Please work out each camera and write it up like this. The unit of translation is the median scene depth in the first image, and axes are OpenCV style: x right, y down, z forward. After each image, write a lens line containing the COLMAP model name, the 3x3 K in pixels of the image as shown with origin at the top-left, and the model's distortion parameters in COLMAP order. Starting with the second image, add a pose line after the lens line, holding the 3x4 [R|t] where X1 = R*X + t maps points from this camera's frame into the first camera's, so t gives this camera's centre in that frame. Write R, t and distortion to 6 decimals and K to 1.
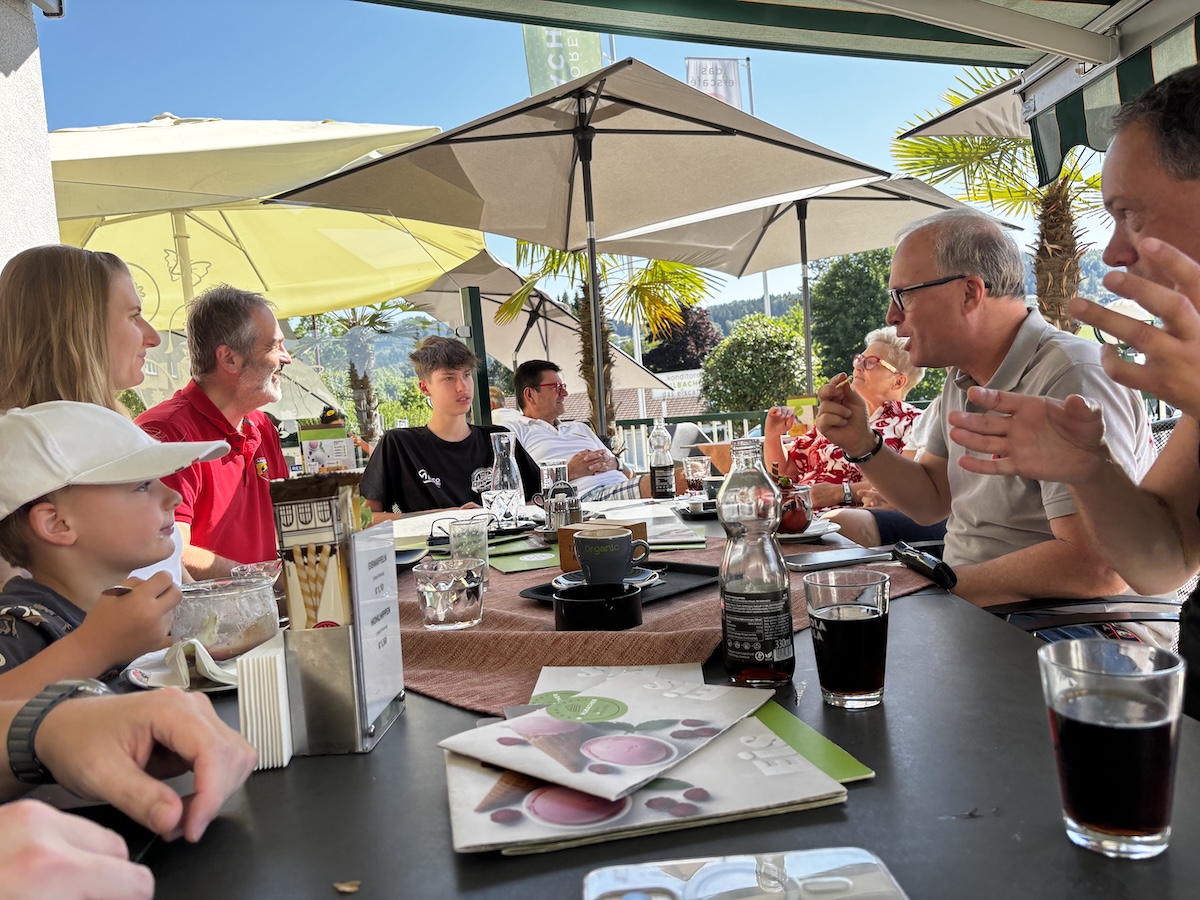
lens RADIAL K [[918.4, 0, 599.7], [0, 918.4, 467.6], [0, 0, 1]] dist [0.002677, -0.006876]
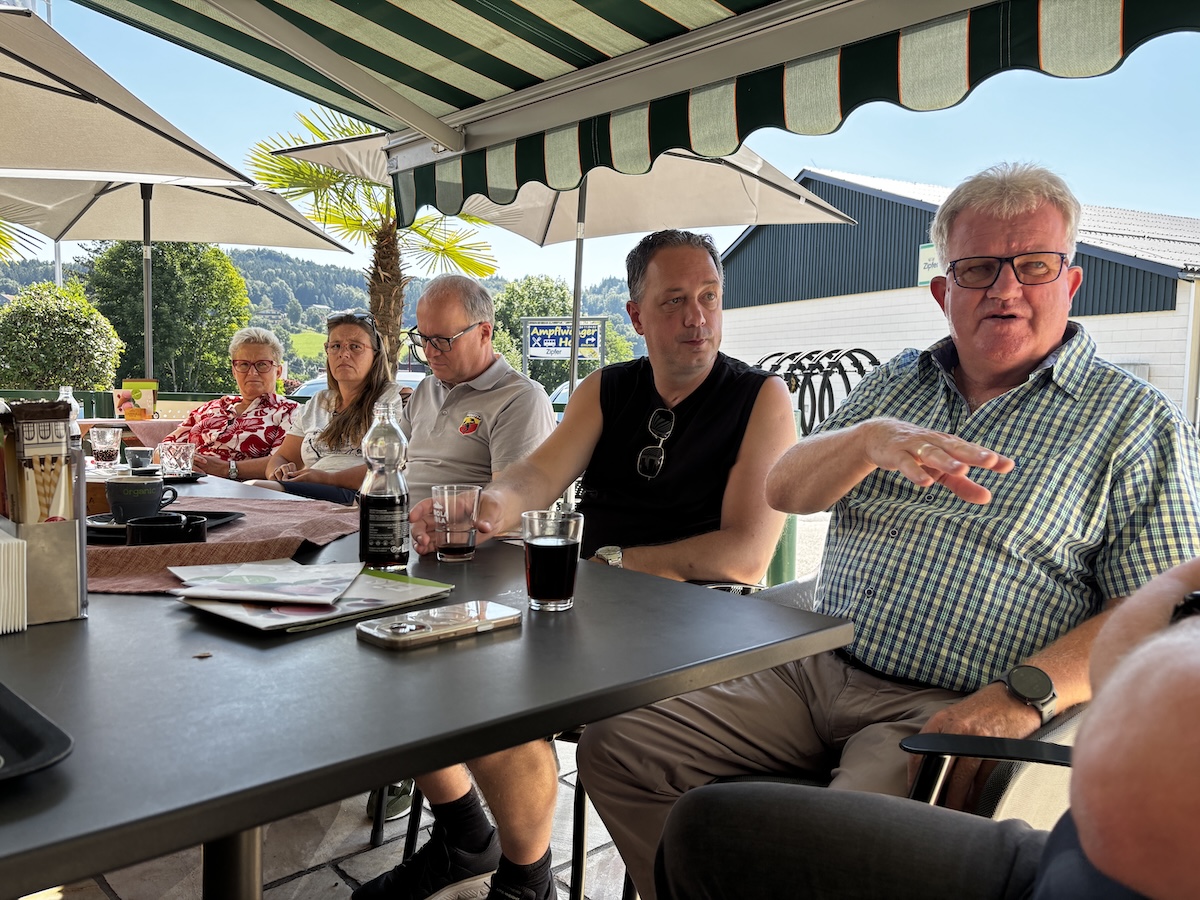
lens RADIAL K [[918.4, 0, 599.7], [0, 918.4, 467.6], [0, 0, 1]] dist [0.002677, -0.006876]
pose [[0.737040, 0.029464, 0.675206, -0.125290], [-0.030672, 0.999478, -0.010133, 0.018535], [-0.675153, -0.013242, 0.737559, -0.092238]]
